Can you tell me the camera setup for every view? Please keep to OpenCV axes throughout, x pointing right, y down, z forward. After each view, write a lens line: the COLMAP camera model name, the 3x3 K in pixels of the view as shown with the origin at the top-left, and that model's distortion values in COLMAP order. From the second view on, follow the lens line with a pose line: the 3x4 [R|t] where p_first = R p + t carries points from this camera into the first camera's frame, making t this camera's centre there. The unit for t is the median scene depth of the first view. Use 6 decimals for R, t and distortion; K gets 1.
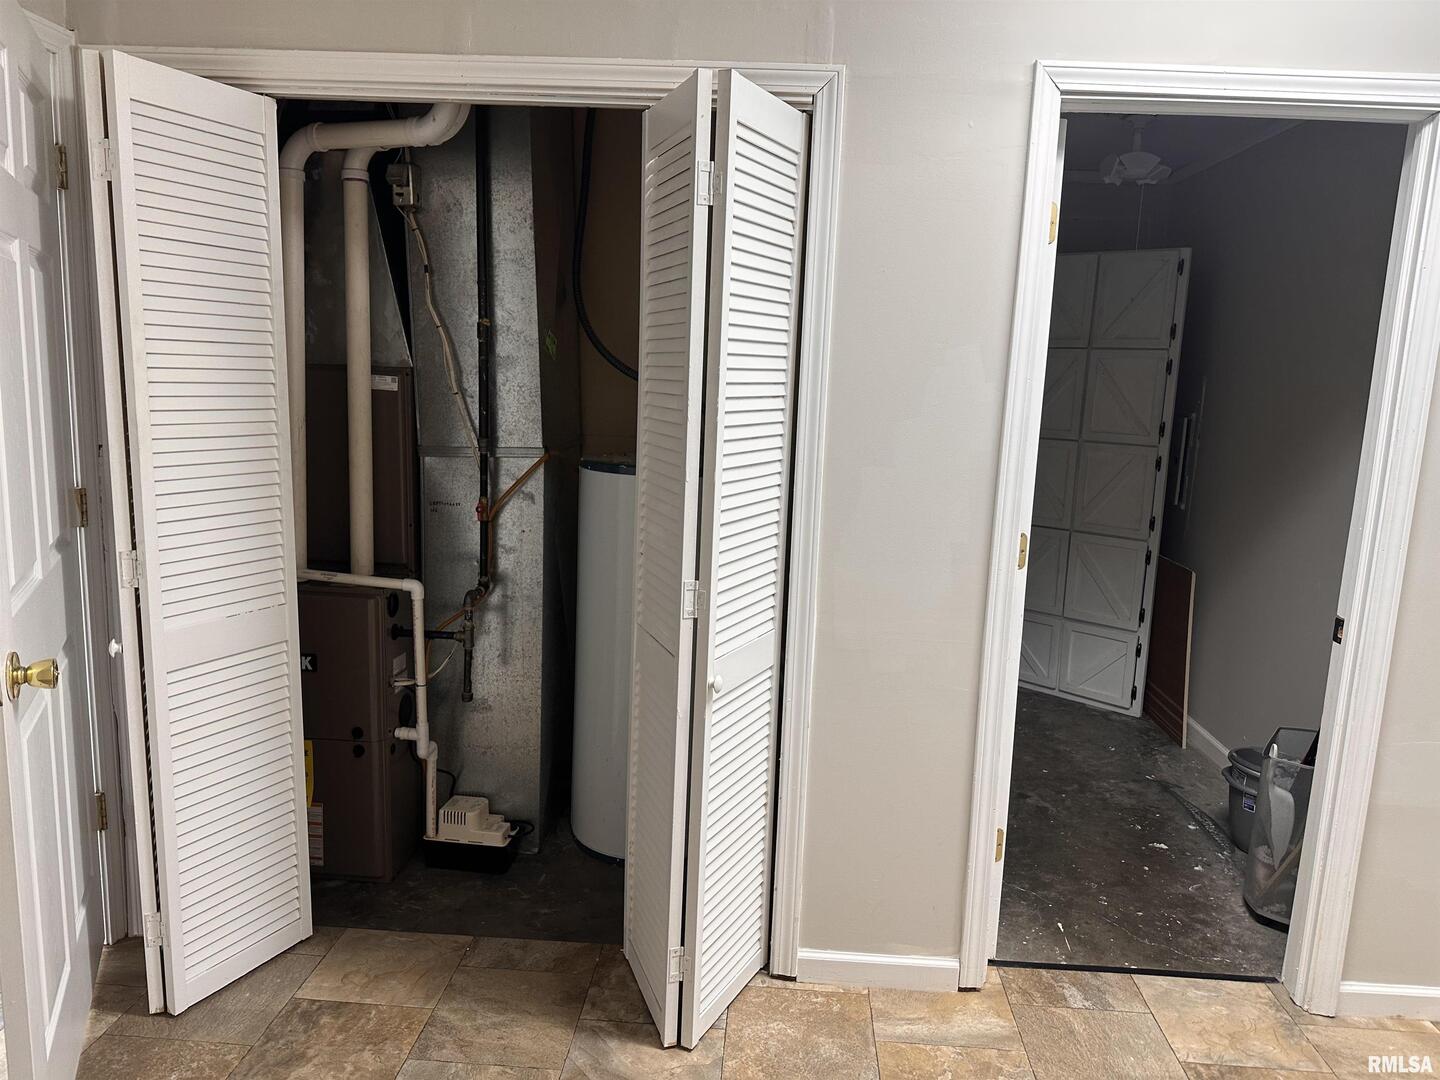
lens RADIAL K [[1013.0, 0, 720.0], [0, 1013.0, 540.0], [0, 0, 1]] dist [0.072211, -0.091393]
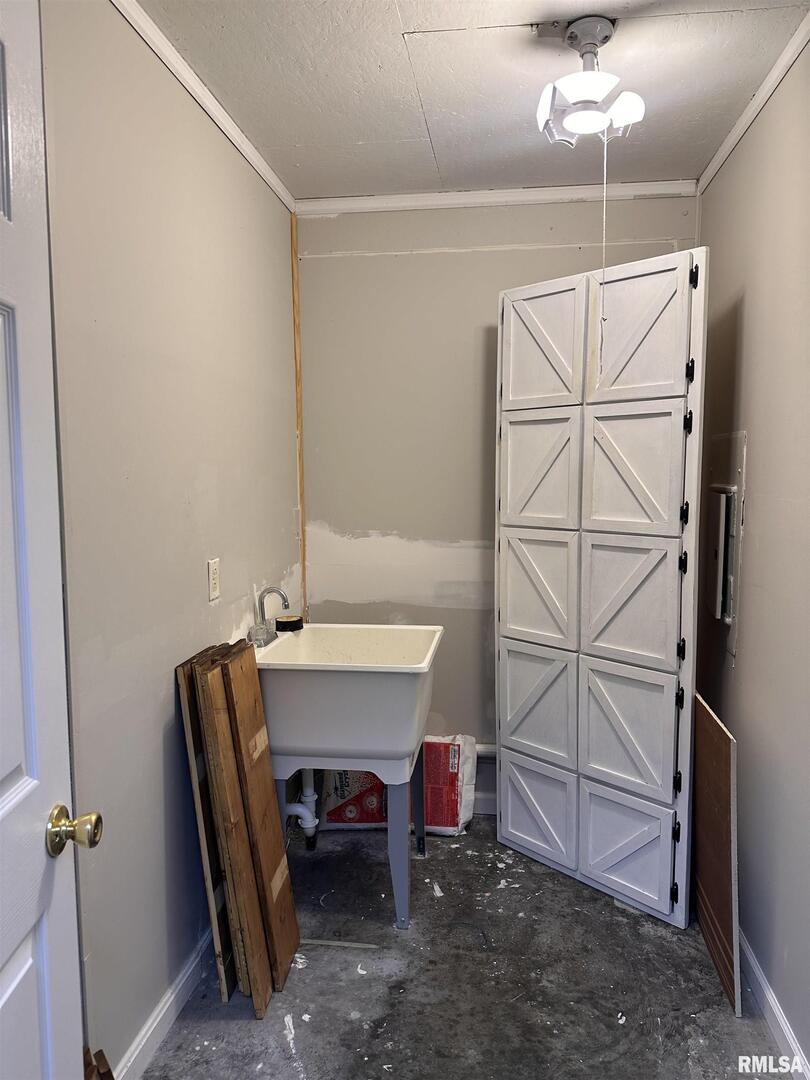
lens RADIAL K [[759.7, 0, 405.0], [0, 759.7, 540.0], [0, 0, 1]] dist [0.072211, -0.091393]
pose [[0.996736, -0.032883, -0.073733, 0.277297], [0.027833, 0.997263, -0.068497, -0.058859], [0.075783, 0.066221, 0.994923, 0.467124]]
